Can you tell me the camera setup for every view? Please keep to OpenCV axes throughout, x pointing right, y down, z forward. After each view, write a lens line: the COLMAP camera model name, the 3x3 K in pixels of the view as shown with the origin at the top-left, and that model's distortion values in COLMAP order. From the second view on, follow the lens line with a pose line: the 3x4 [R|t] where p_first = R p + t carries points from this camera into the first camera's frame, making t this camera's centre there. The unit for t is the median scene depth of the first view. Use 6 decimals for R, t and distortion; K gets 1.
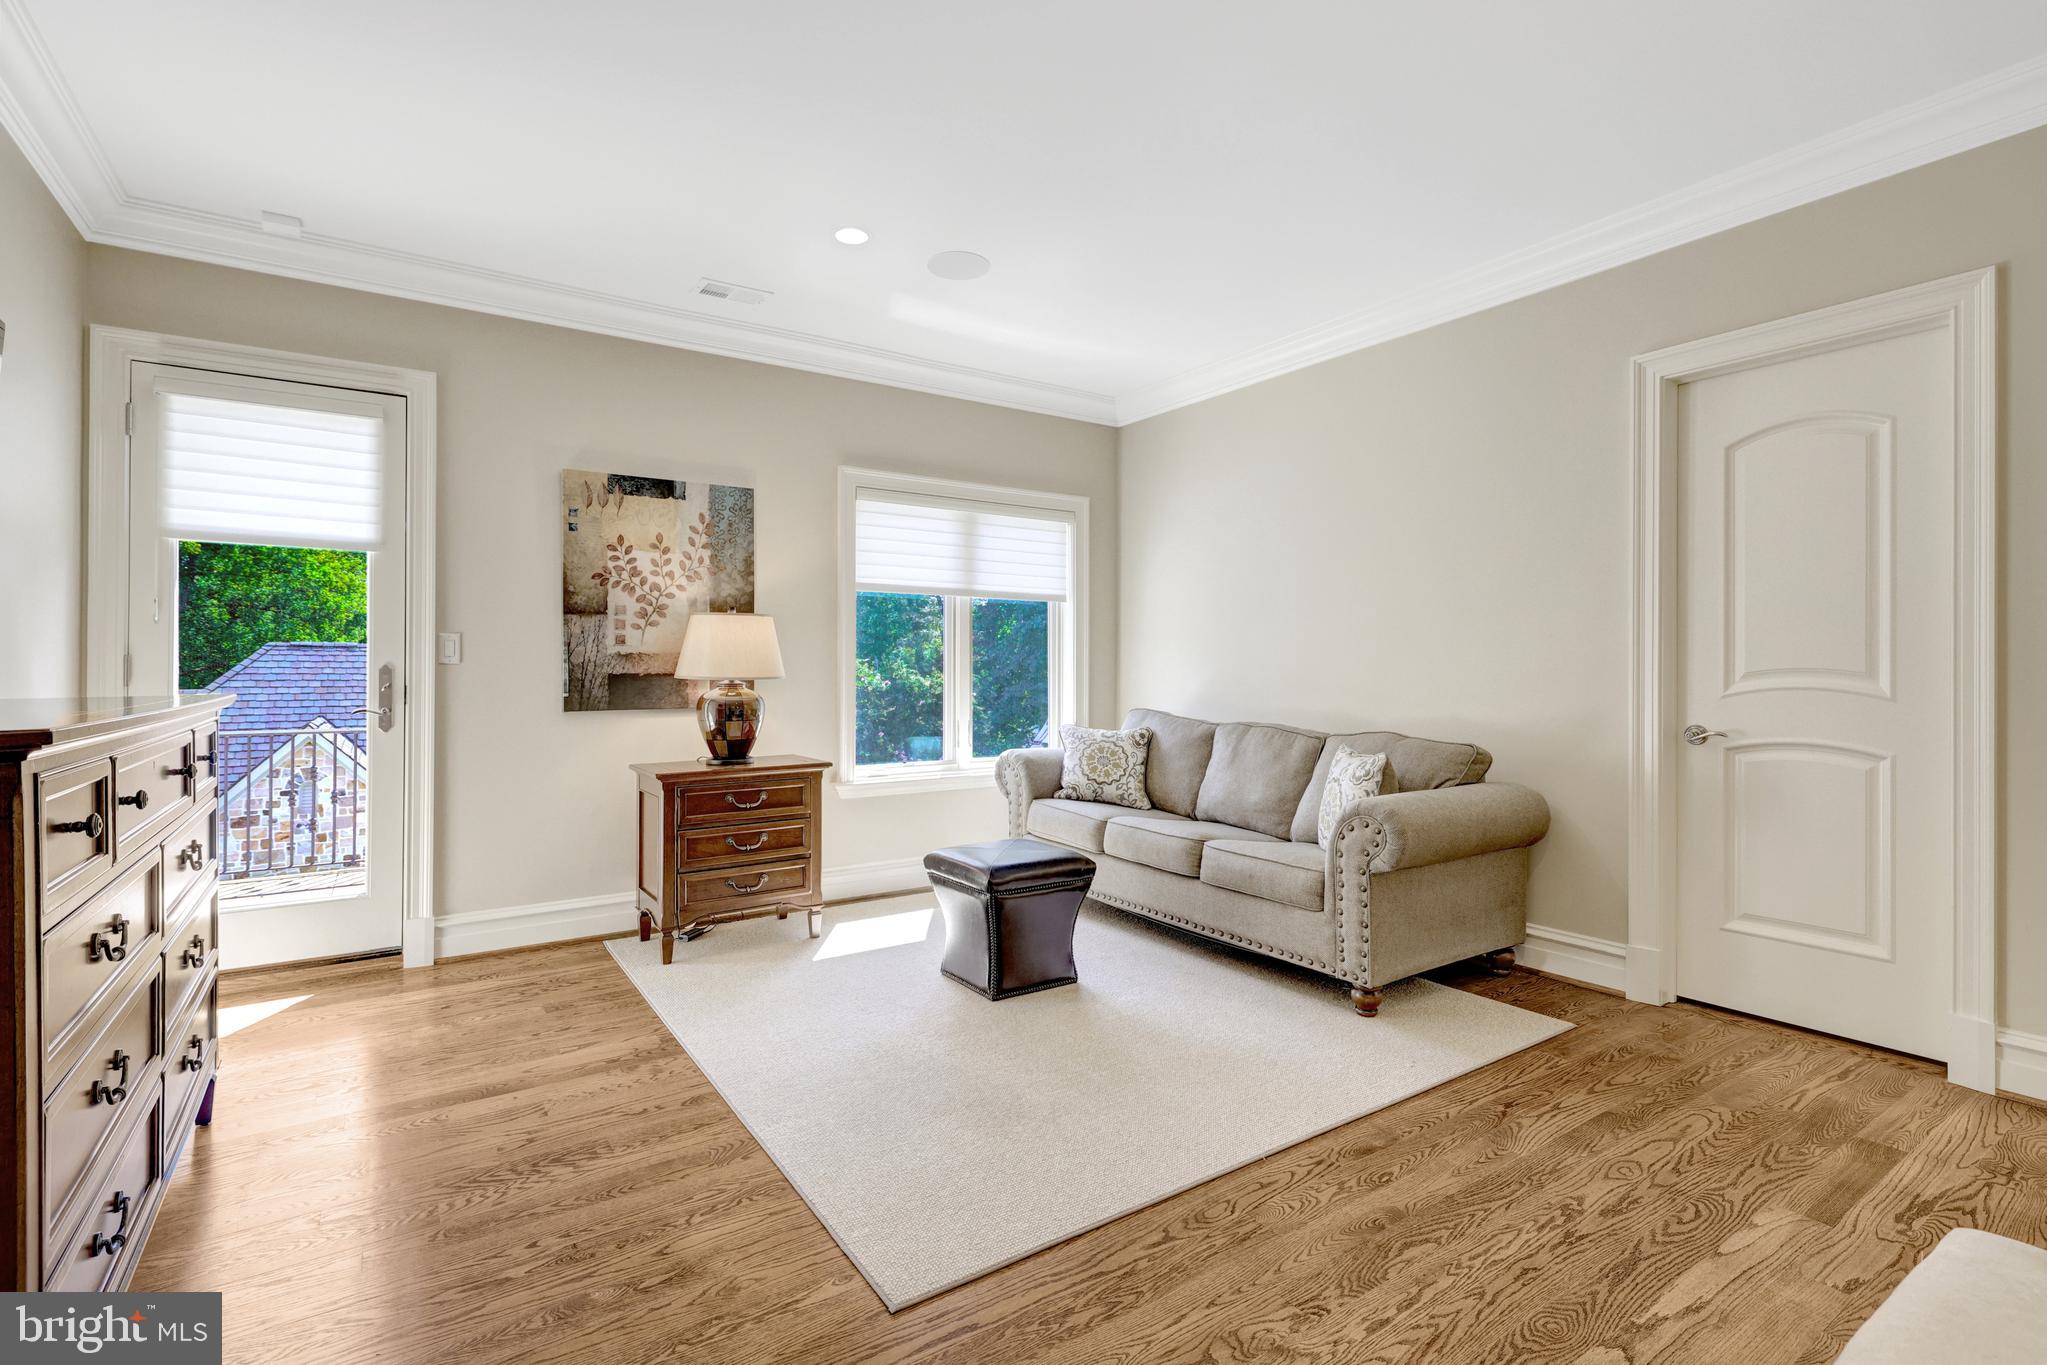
lens RADIAL K [[944.2, 0, 1022.5], [0, 944.2, 673.6], [0, 0, 1]] dist [0.000136, 0.000277]
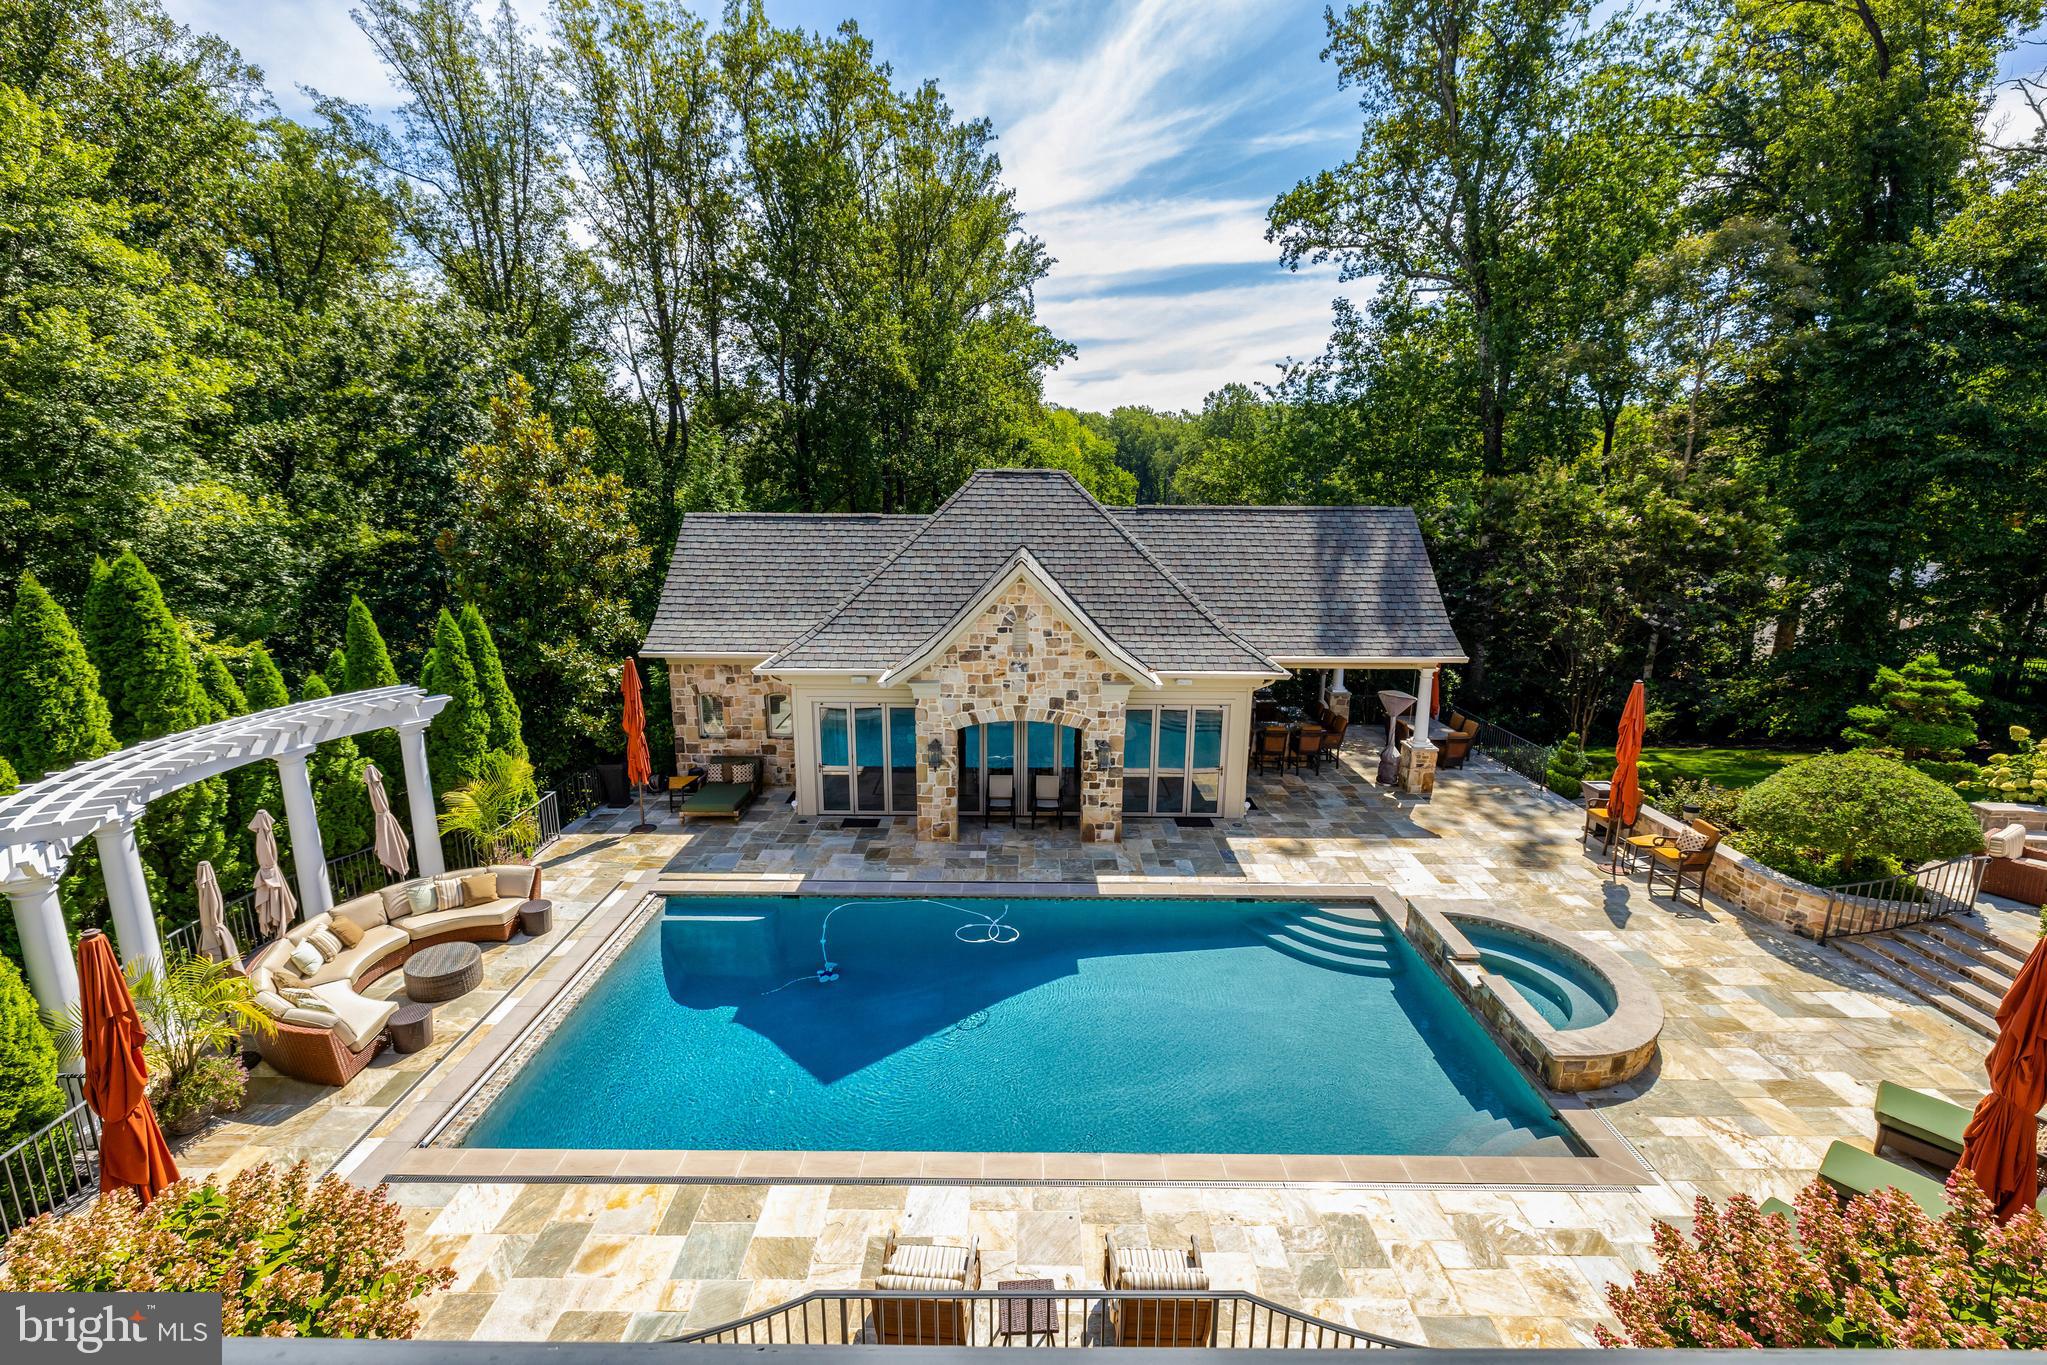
lens RADIAL K [[887.3, 0, 1023.7], [0, 887.3, 679.9], [0, 0, 1]] dist [-0.000602, -0.000033]
pose [[0.826009, 0.125403, -0.549531, -0.163853], [-0.006163, 0.976888, 0.213662, -0.014781], [0.563624, -0.173100, 0.807691, 0.169627]]
